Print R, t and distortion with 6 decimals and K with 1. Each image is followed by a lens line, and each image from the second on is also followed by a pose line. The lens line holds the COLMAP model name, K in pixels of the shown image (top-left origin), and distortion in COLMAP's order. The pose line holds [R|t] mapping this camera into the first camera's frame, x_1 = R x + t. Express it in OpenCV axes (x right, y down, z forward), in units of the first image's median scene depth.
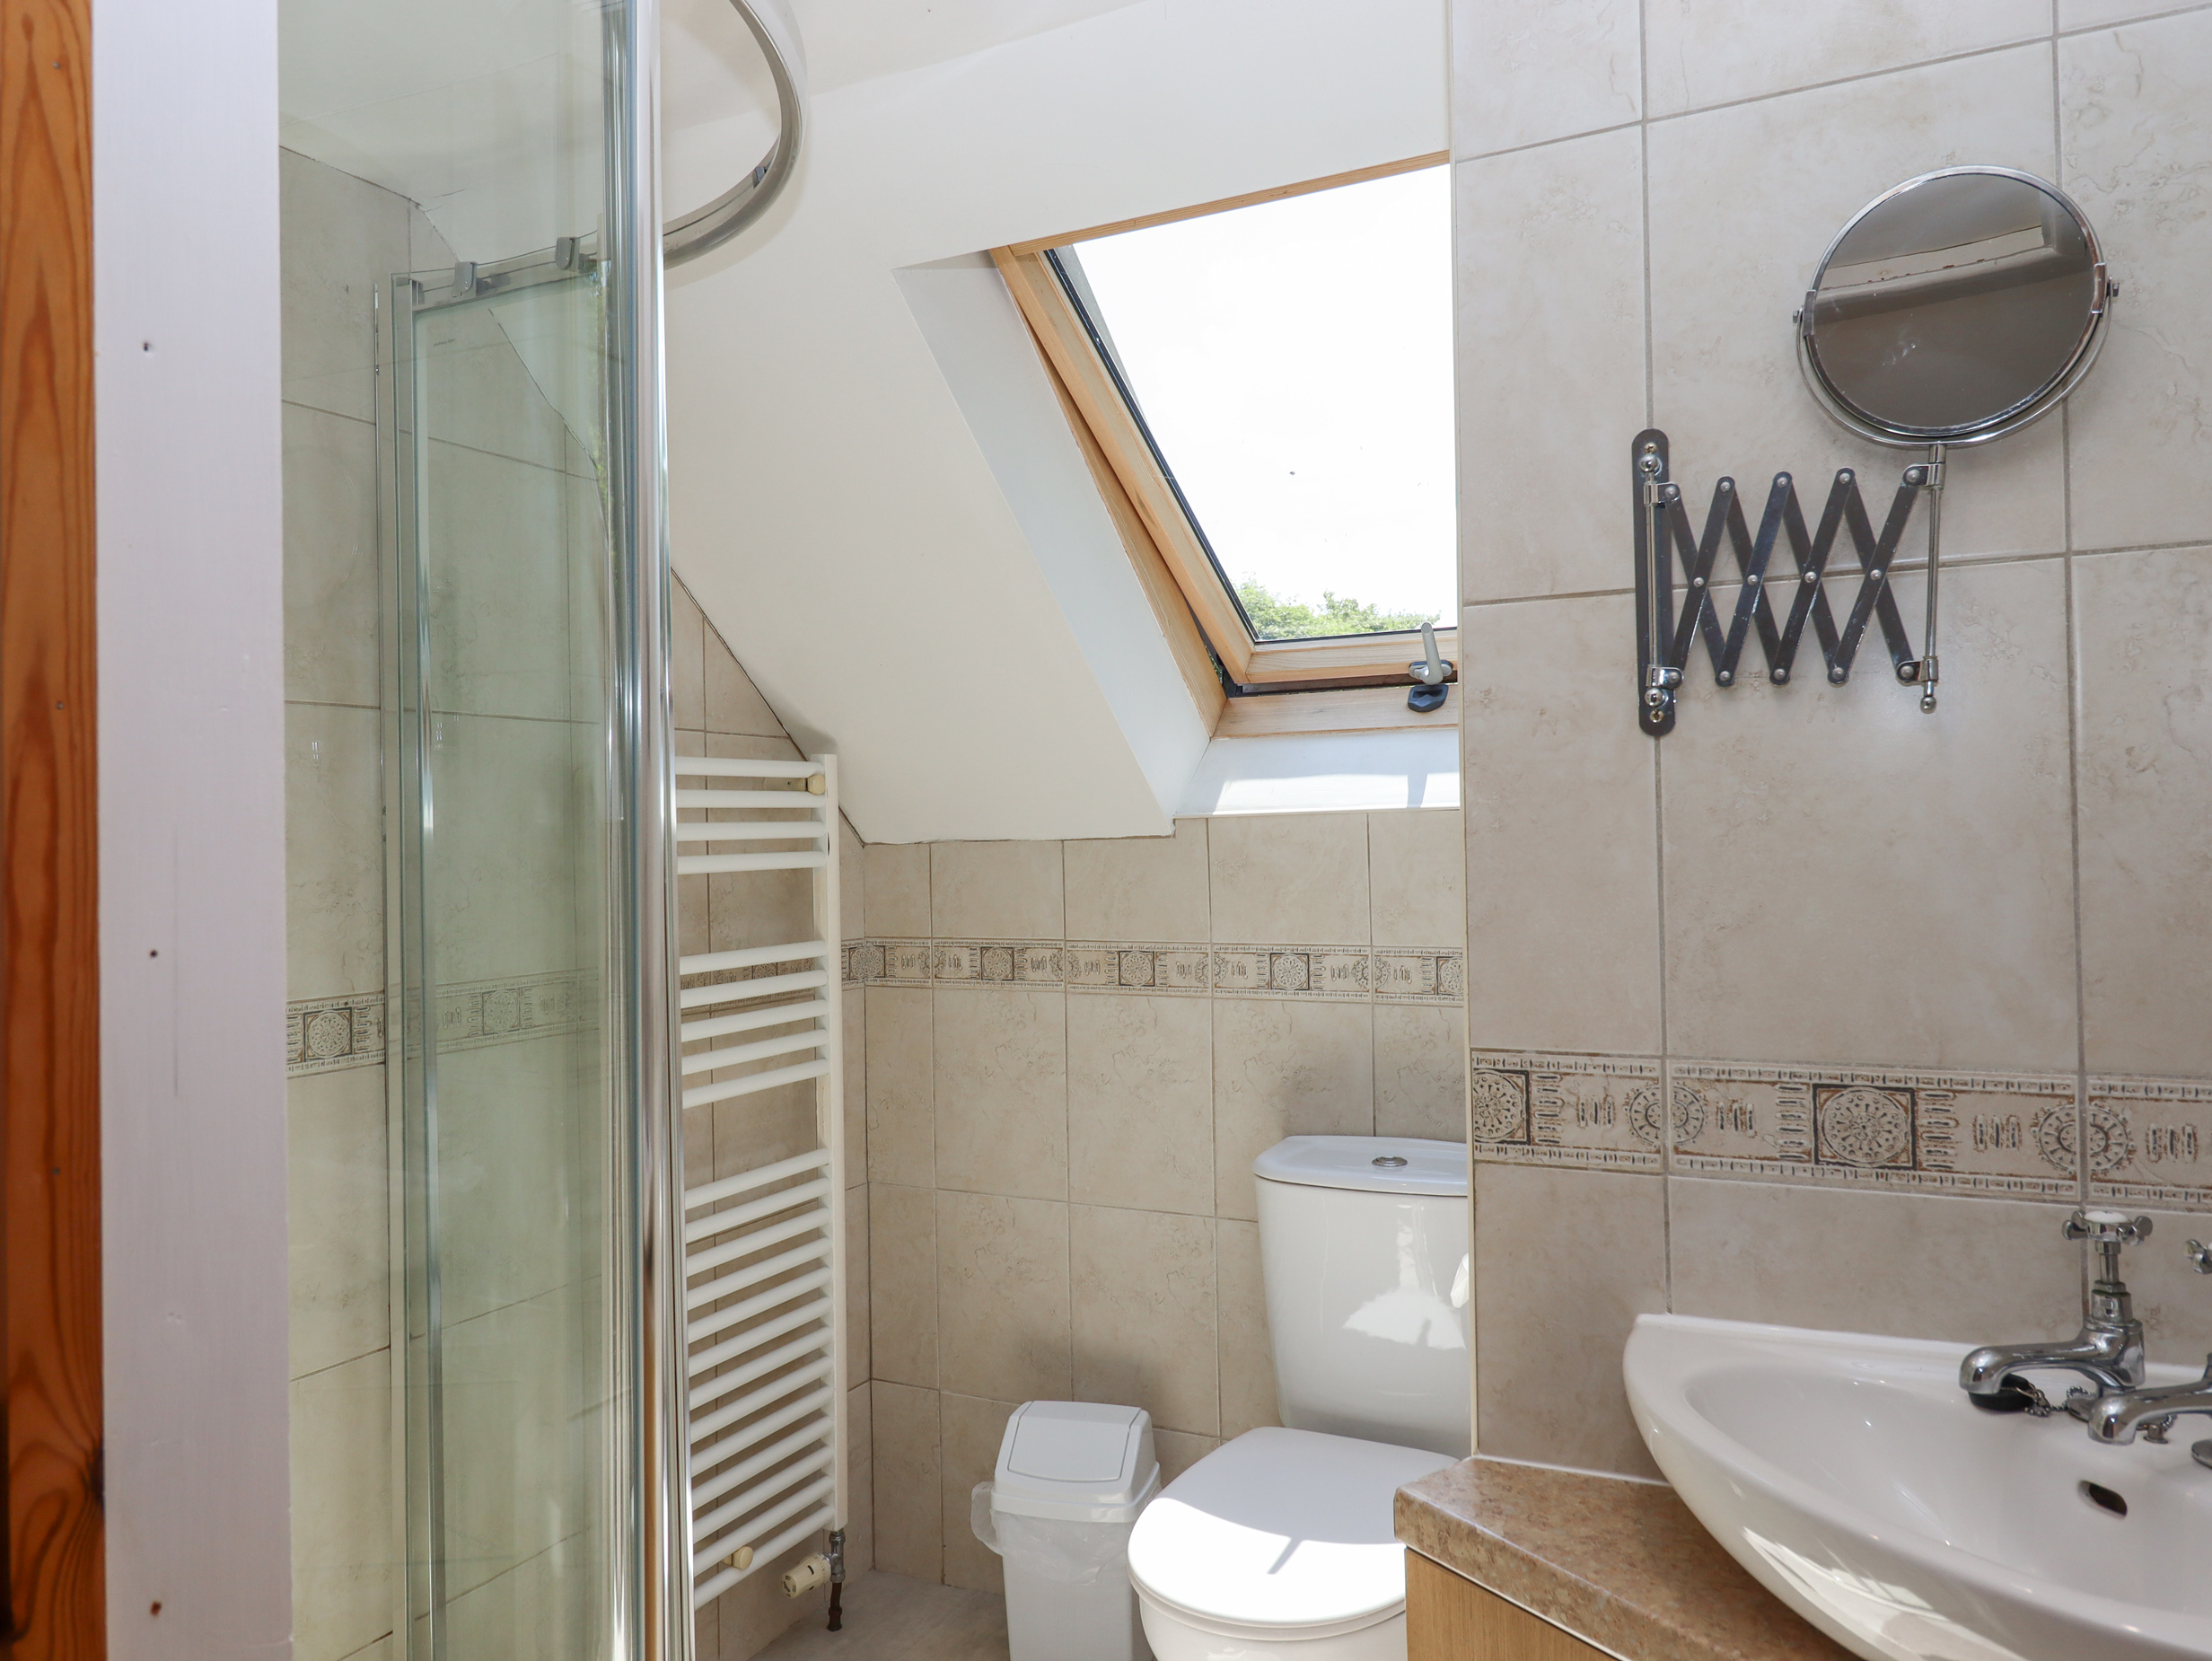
lens RADIAL K [[1607.6, 0, 1099.7], [0, 1607.6, 825.7], [0, 0, 1]] dist [0.019187, -0.016033]
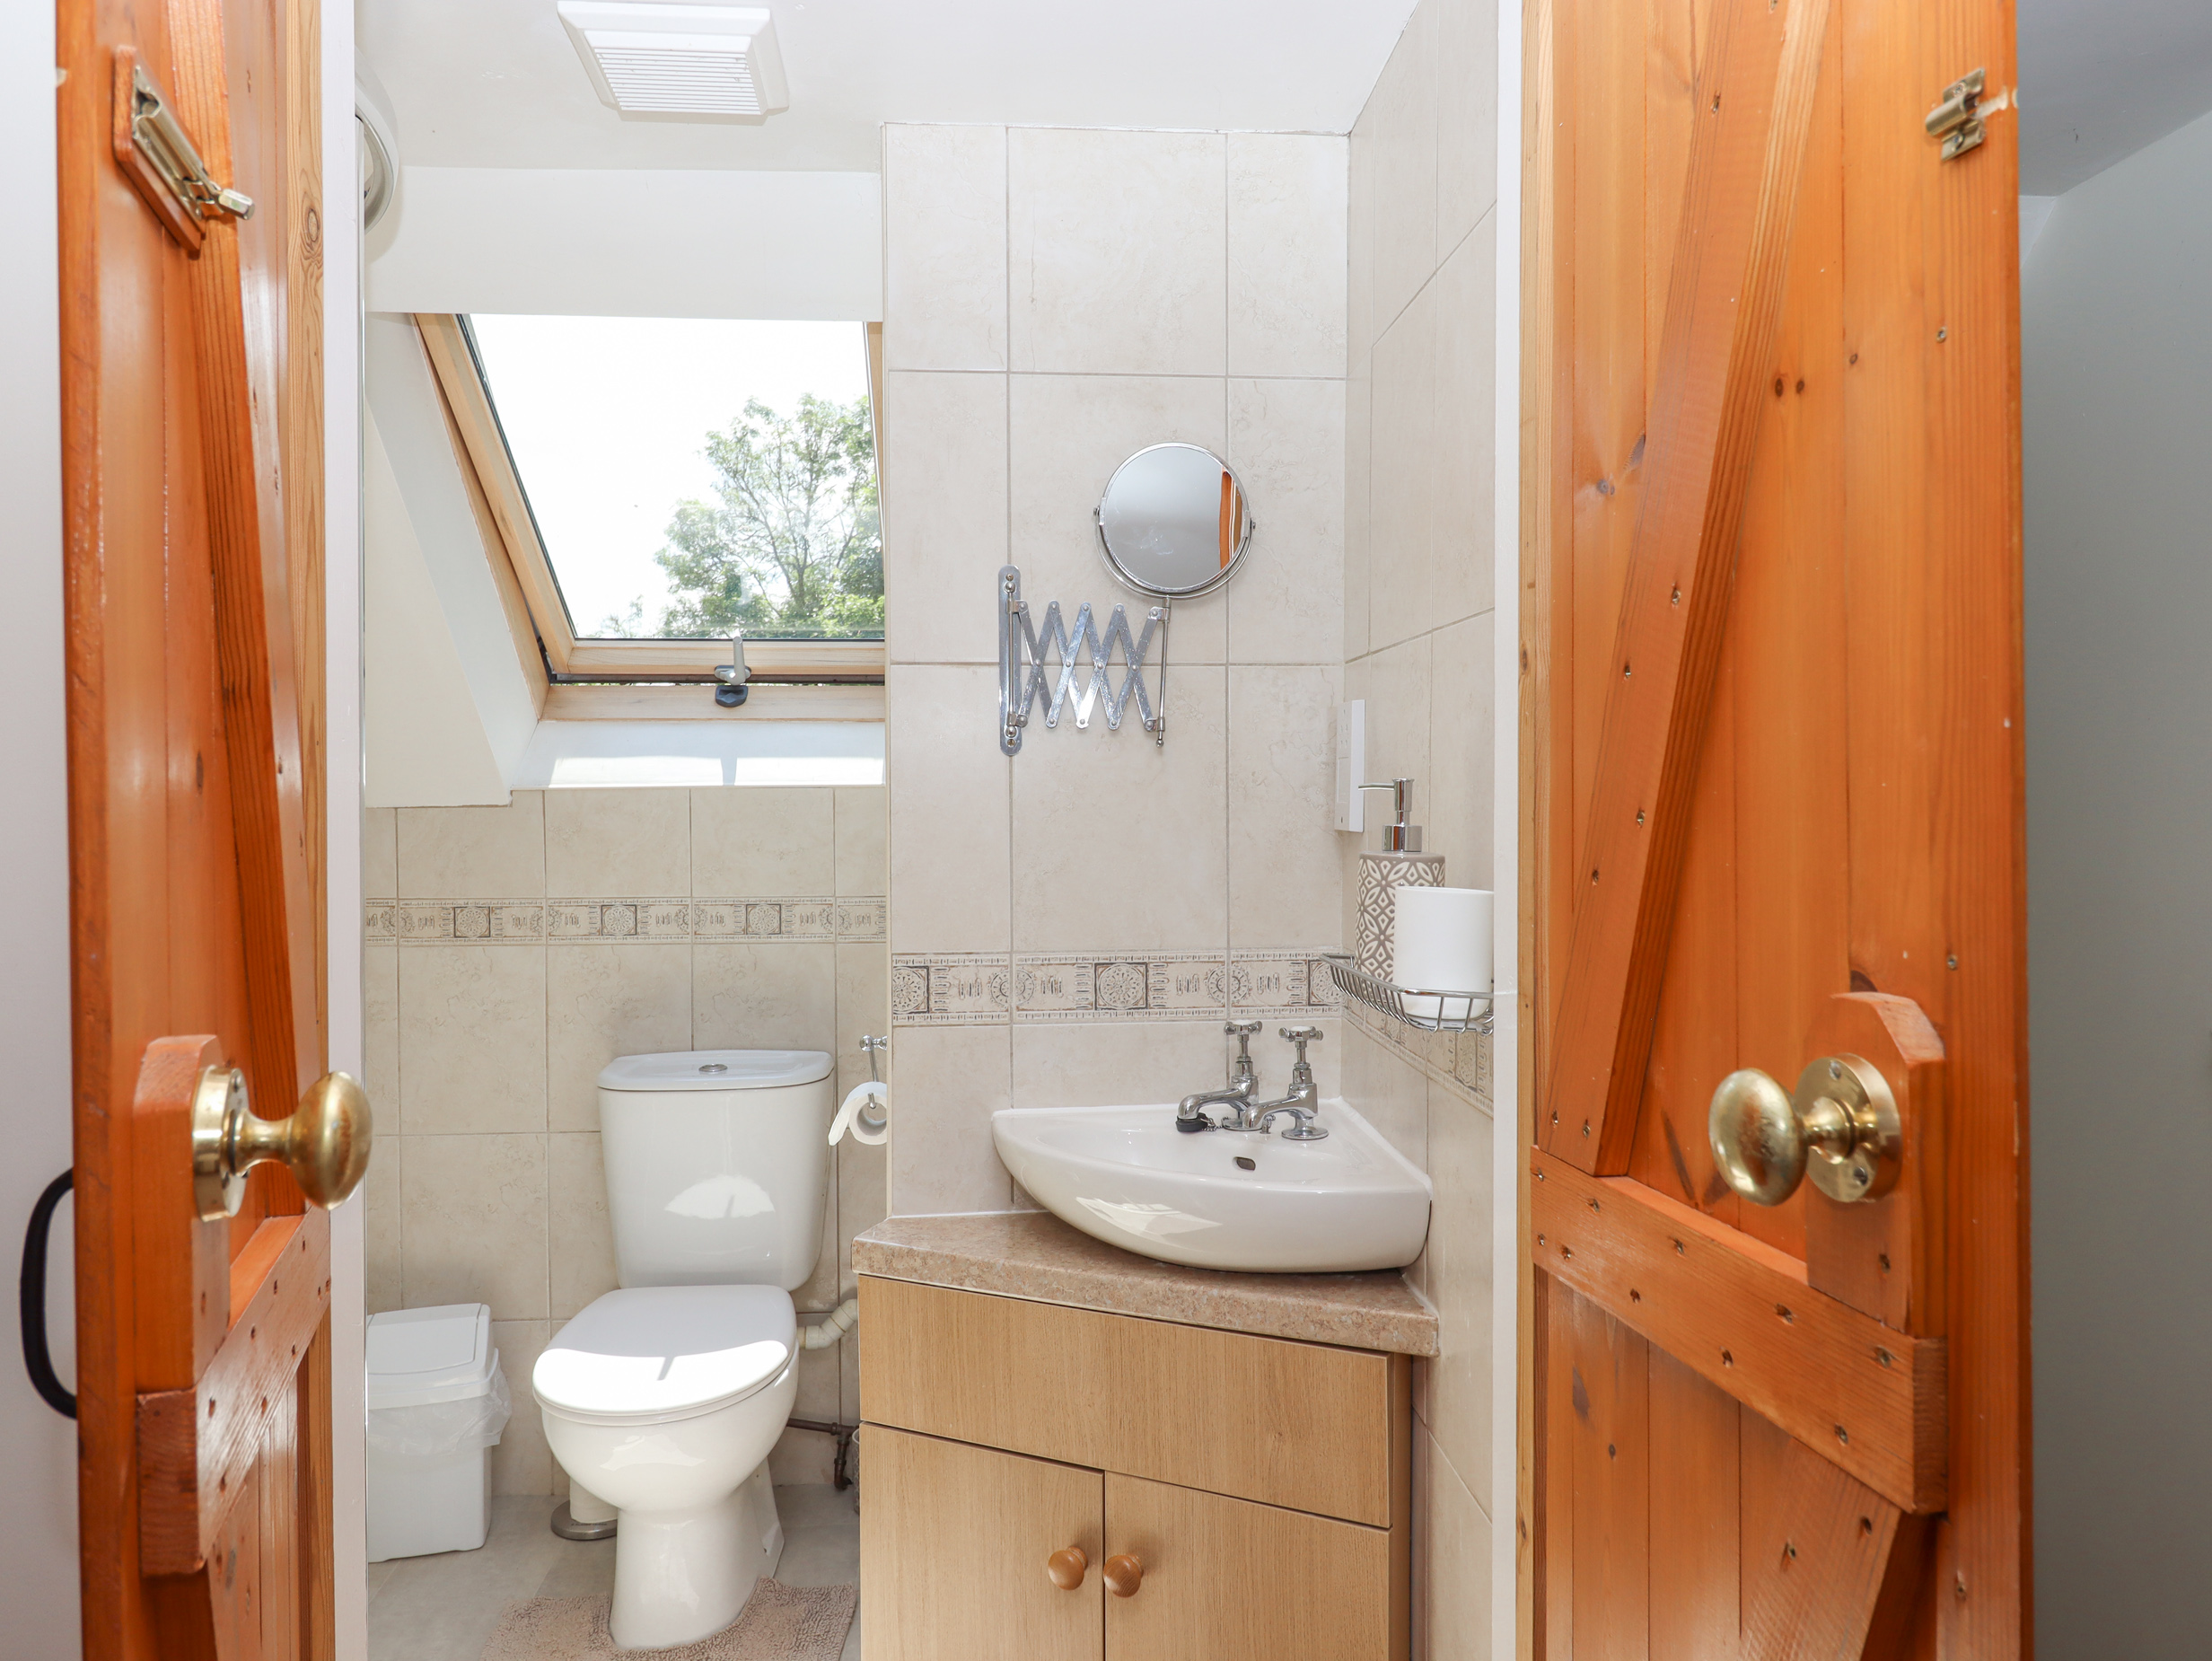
lens RADIAL K [[1607.6, 0, 1109.3], [0, 1607.6, 823.9], [0, 0, 1]] dist [0.019187, -0.016033]
pose [[0.850200, 0.004982, 0.526436, -0.410131], [-0.016723, 0.999706, 0.017548, -0.015830], [-0.526194, -0.023723, 0.850033, -0.417526]]
